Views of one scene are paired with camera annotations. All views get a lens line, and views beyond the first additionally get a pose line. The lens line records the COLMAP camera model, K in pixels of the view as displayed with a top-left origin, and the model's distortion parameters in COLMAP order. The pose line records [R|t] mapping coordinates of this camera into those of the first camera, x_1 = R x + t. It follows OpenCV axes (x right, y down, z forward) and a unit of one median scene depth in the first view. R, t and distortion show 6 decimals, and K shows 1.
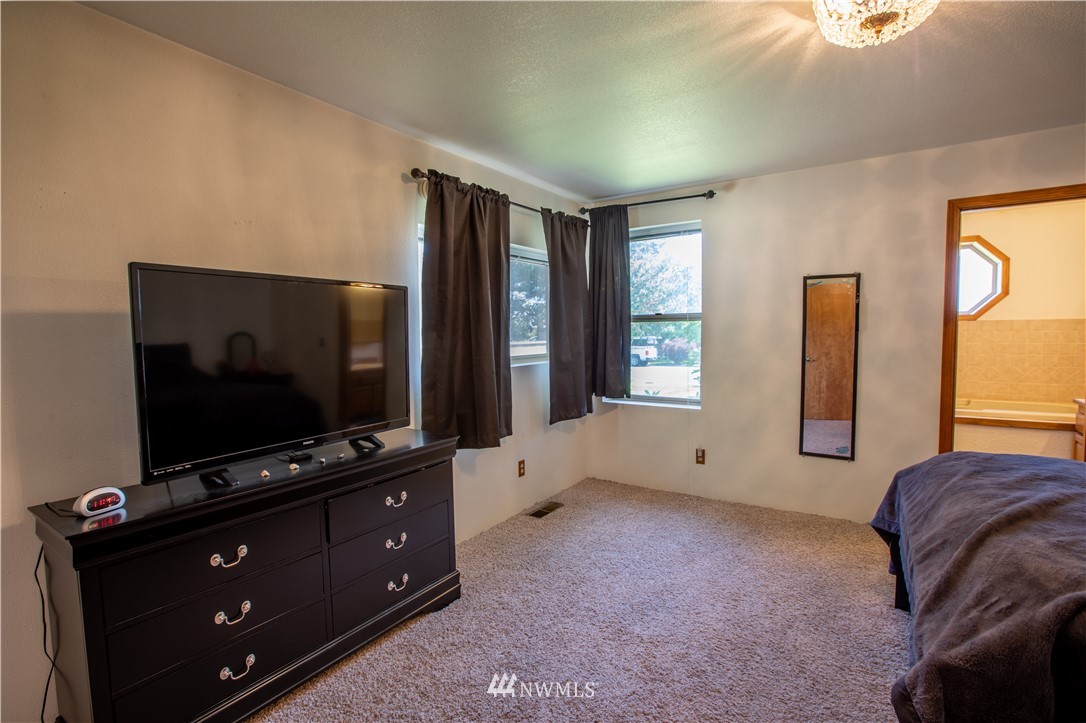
lens RADIAL K [[503.6, 0, 564.0], [0, 503.6, 364.8], [0, 0, 1]] dist [-0.049586, 0.024261]
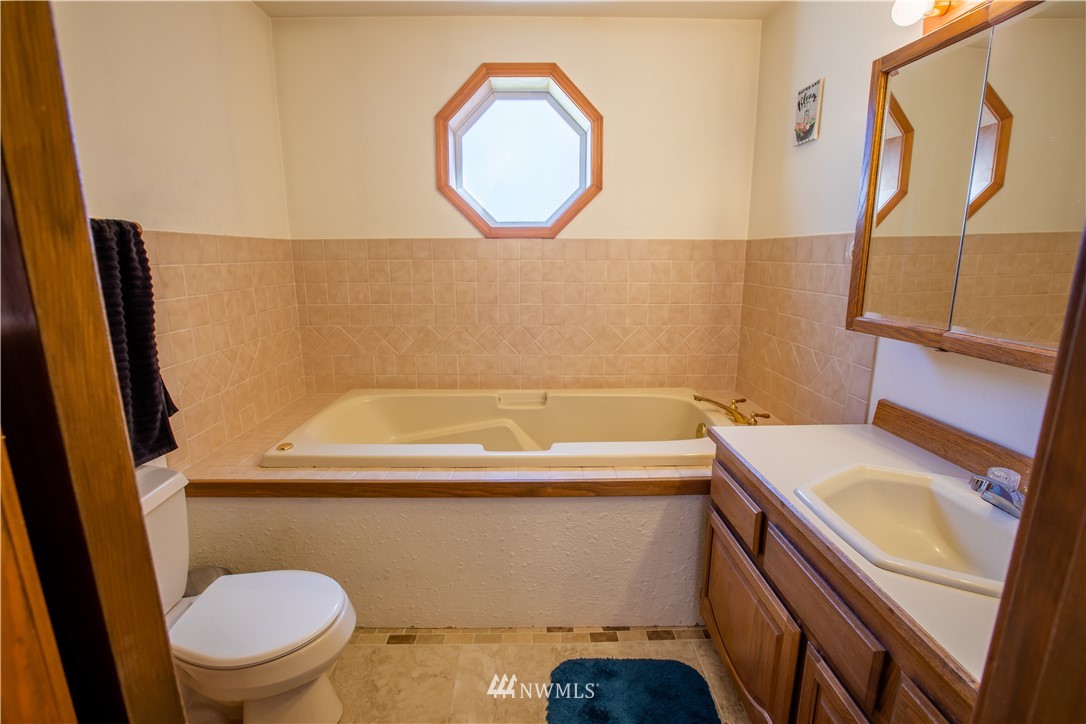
lens RADIAL K [[499.4, 0, 540.5], [0, 499.4, 364.1], [0, 0, 1]] dist [-0.056800, 0.022671]
pose [[0.831541, -0.115410, 0.543341, 0.544406], [0.028848, 0.985830, 0.165249, -0.049130], [-0.554713, -0.121738, 0.823088, 0.581097]]
